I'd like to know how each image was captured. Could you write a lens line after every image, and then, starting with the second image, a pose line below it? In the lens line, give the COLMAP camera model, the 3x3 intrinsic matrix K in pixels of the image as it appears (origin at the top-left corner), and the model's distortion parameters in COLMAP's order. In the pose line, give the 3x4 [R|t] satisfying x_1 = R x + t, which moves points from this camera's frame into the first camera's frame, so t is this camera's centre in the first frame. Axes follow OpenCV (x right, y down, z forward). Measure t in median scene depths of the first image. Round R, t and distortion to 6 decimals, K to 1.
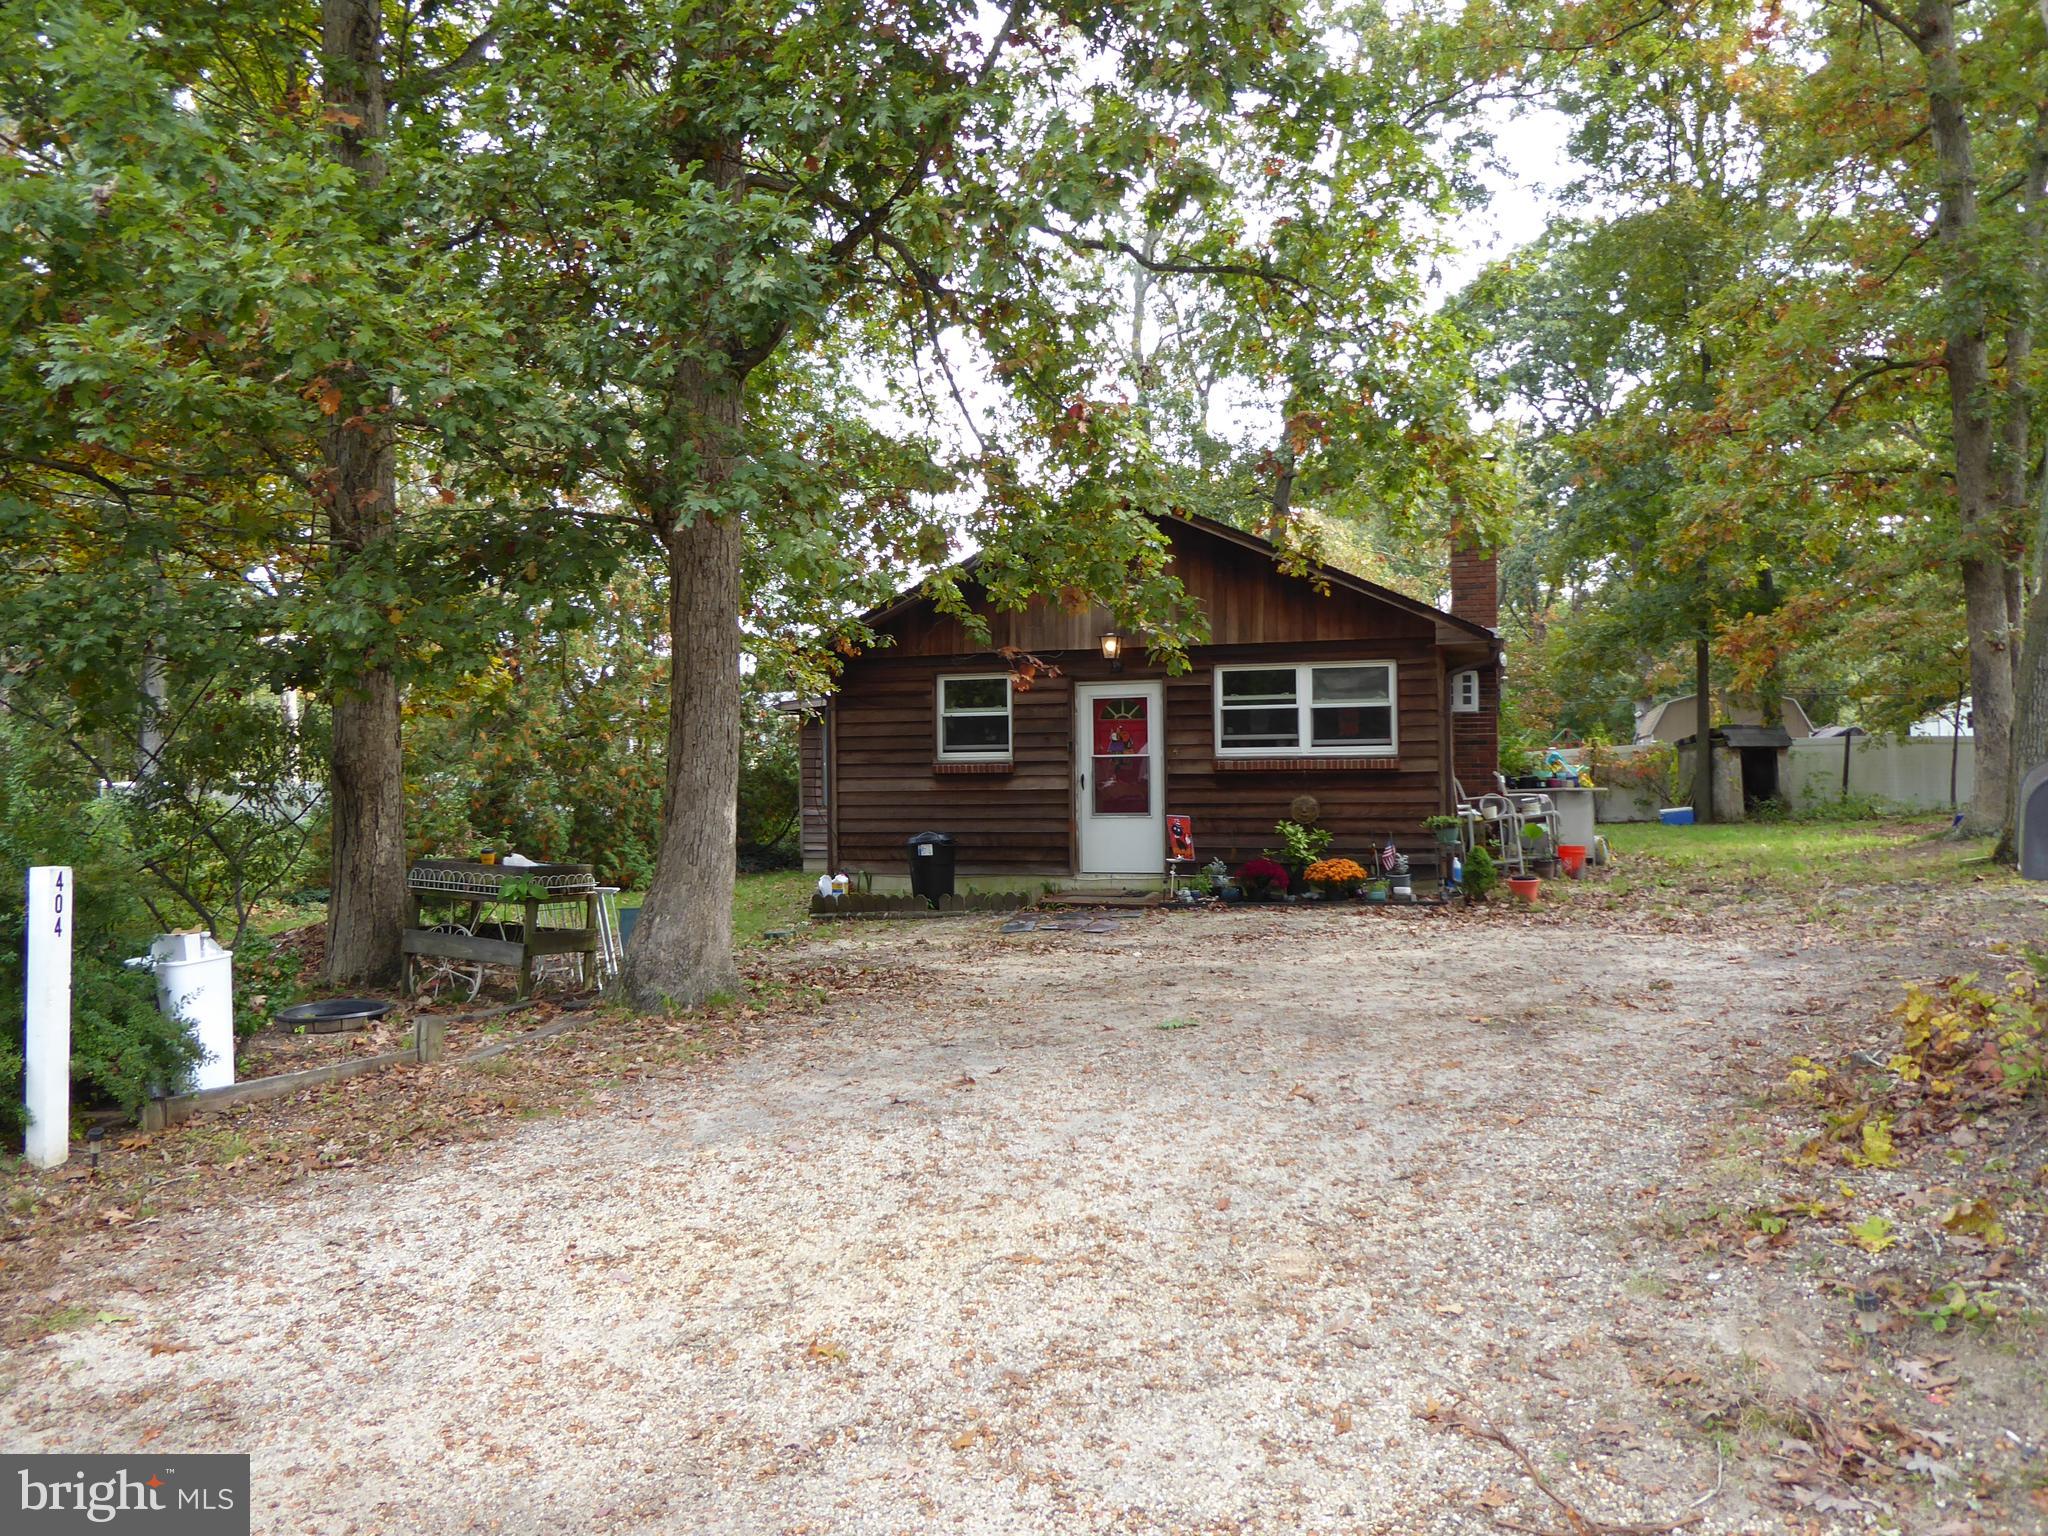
lens RADIAL K [[1456.3, 0, 1019.1], [0, 1456.3, 758.9], [0, 0, 1]] dist [-0.027380, 0.016586]
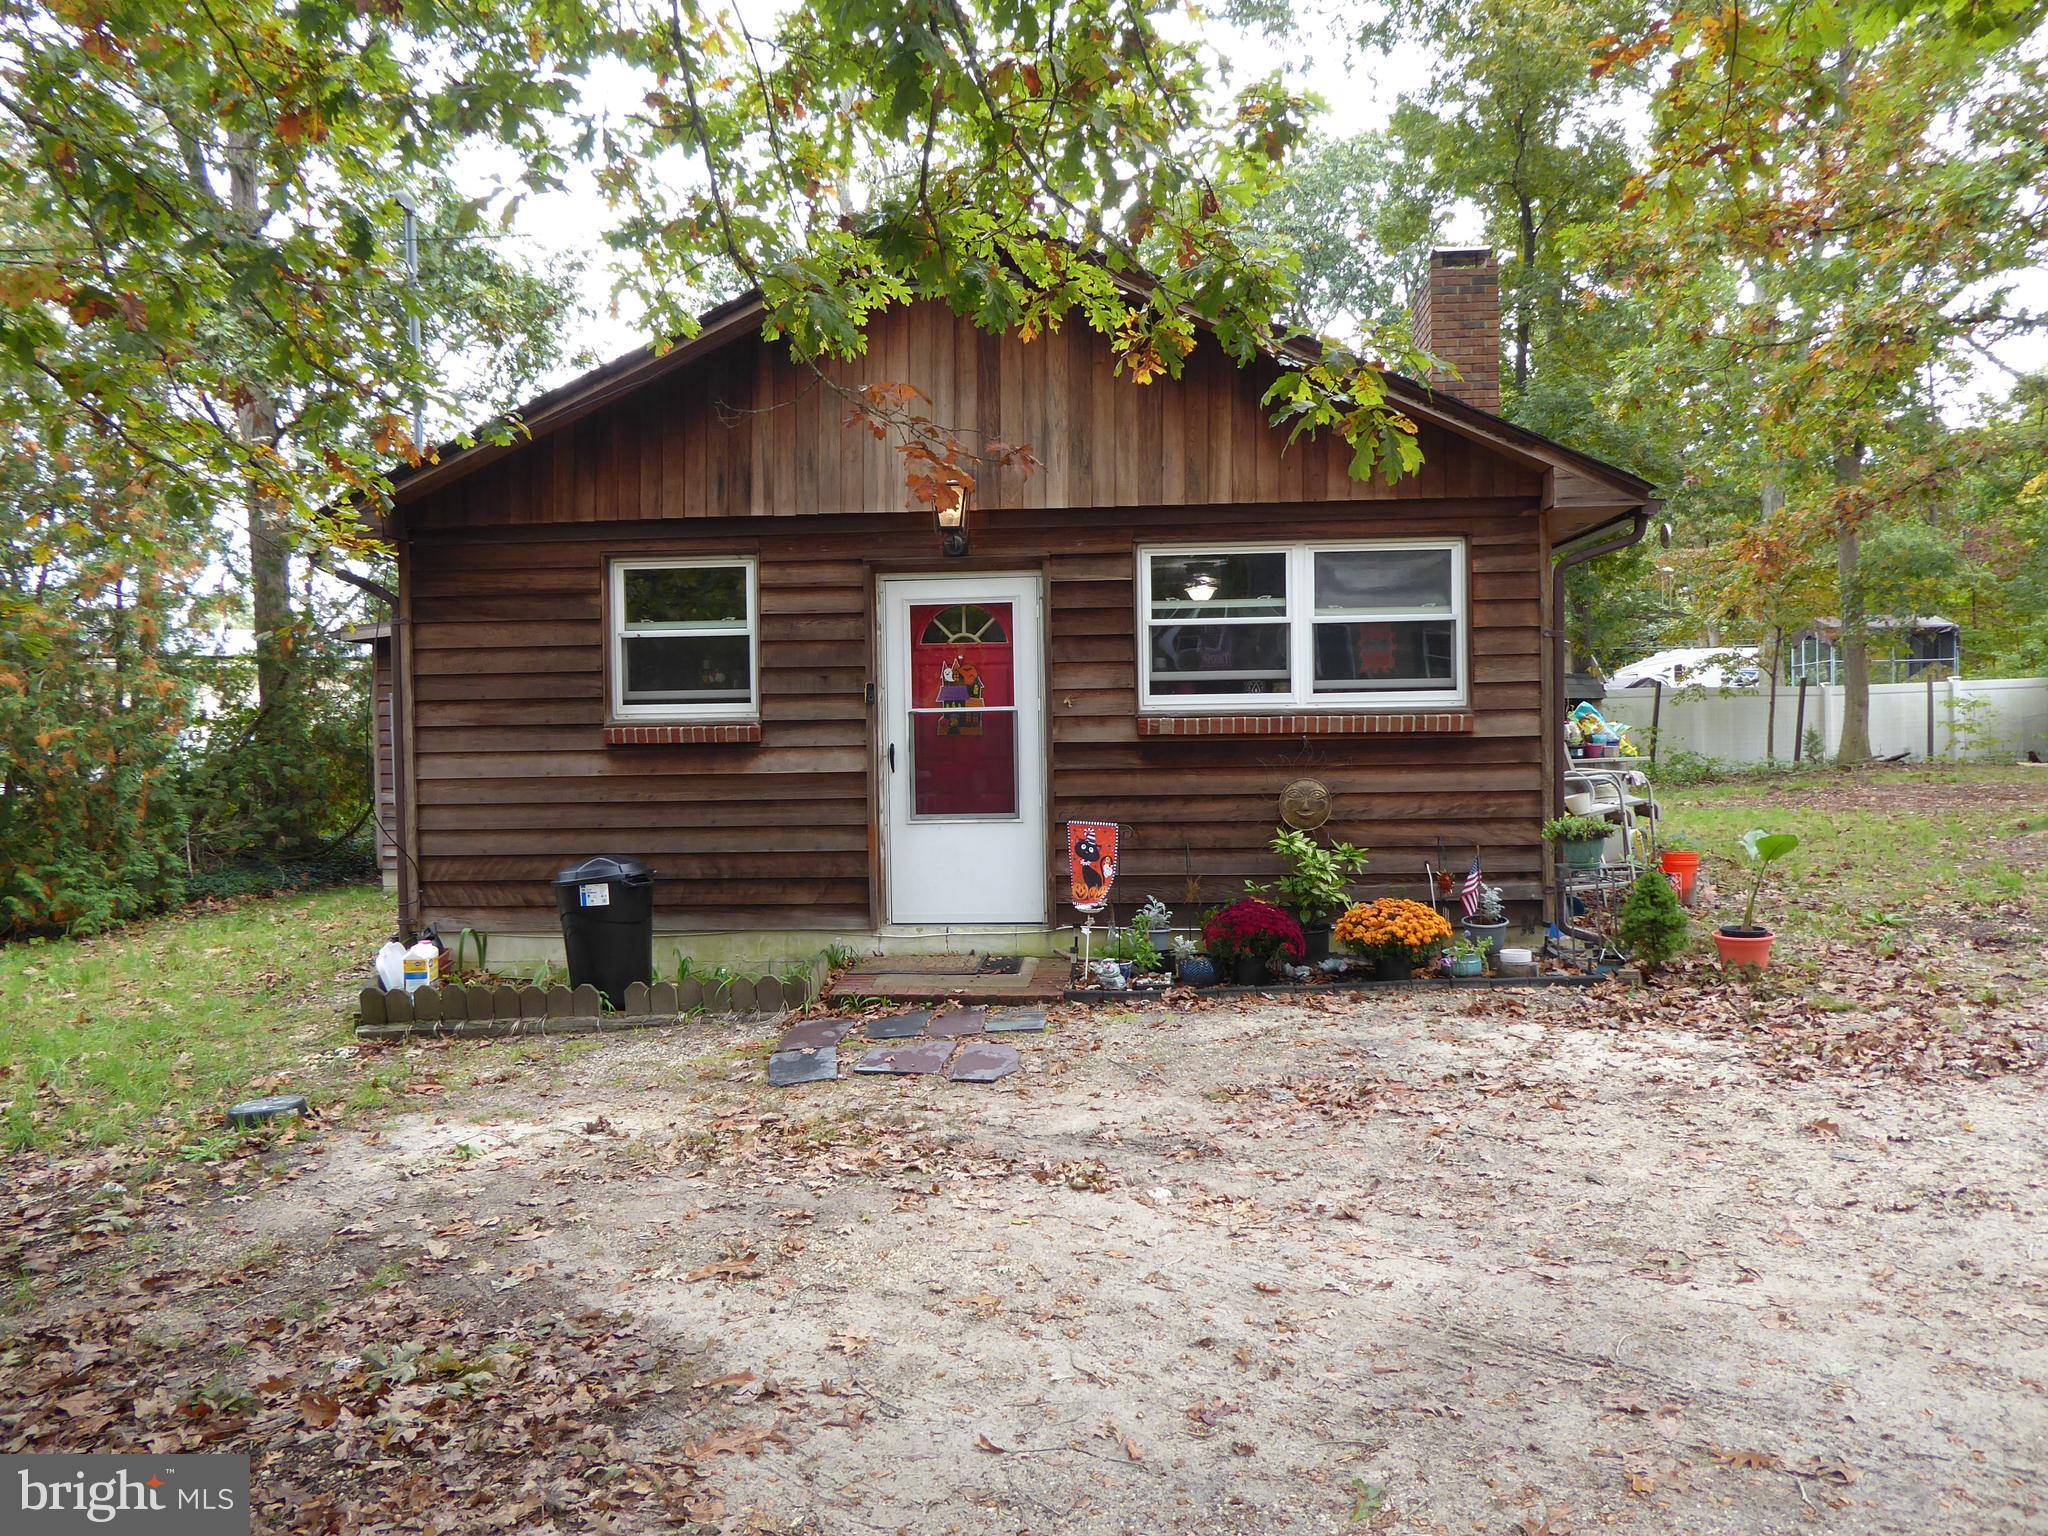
lens RADIAL K [[1456.3, 0, 1019.1], [0, 1456.3, 758.9], [0, 0, 1]] dist [-0.027380, 0.016586]
pose [[0.970659, -0.010295, 0.240239, -0.041855], [0.003000, 0.999524, 0.030711, -0.000403], [-0.240440, -0.029089, 0.970228, 0.472546]]
